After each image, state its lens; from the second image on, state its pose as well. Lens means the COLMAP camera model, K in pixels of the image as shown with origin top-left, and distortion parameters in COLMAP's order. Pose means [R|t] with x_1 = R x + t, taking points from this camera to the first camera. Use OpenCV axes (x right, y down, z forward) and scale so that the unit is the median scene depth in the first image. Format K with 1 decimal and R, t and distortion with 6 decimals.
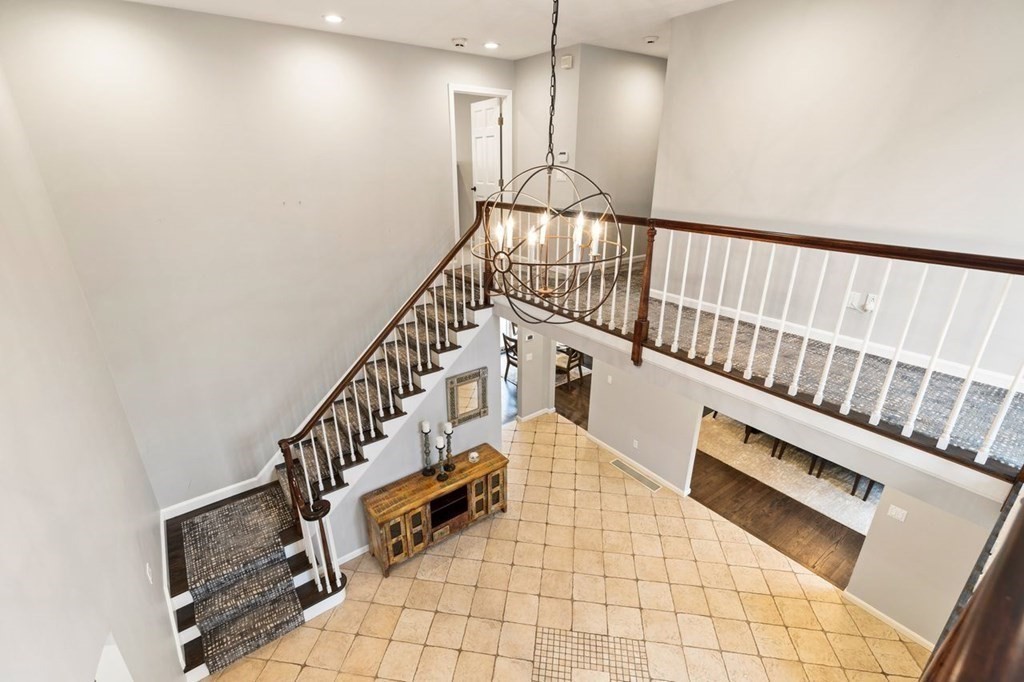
lens RADIAL K [[456.5, 0, 517.1], [0, 456.5, 337.2], [0, 0, 1]] dist [0.001164, -0.000066]
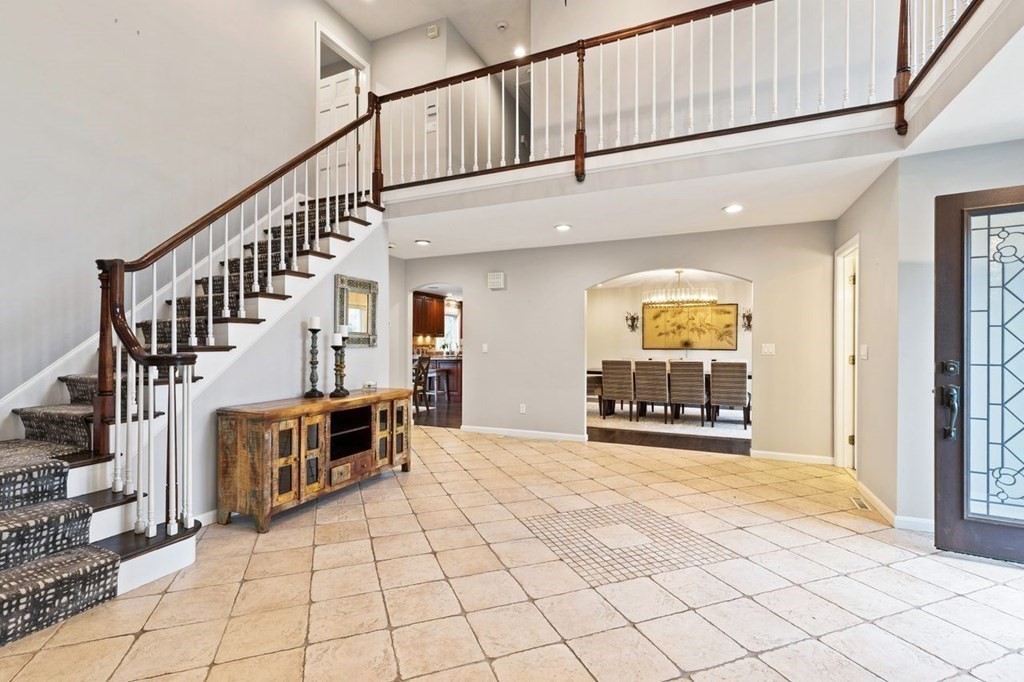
lens RADIAL K [[462.5, 0, 505.7], [0, 462.5, 344.8], [0, 0, 1]] dist [0.001198, 0.000024]
pose [[0.878983, -0.004141, 0.476835, -0.299932], [0.174170, 0.933662, -0.312952, 0.546170], [-0.443907, 0.358130, 0.821395, 0.264685]]
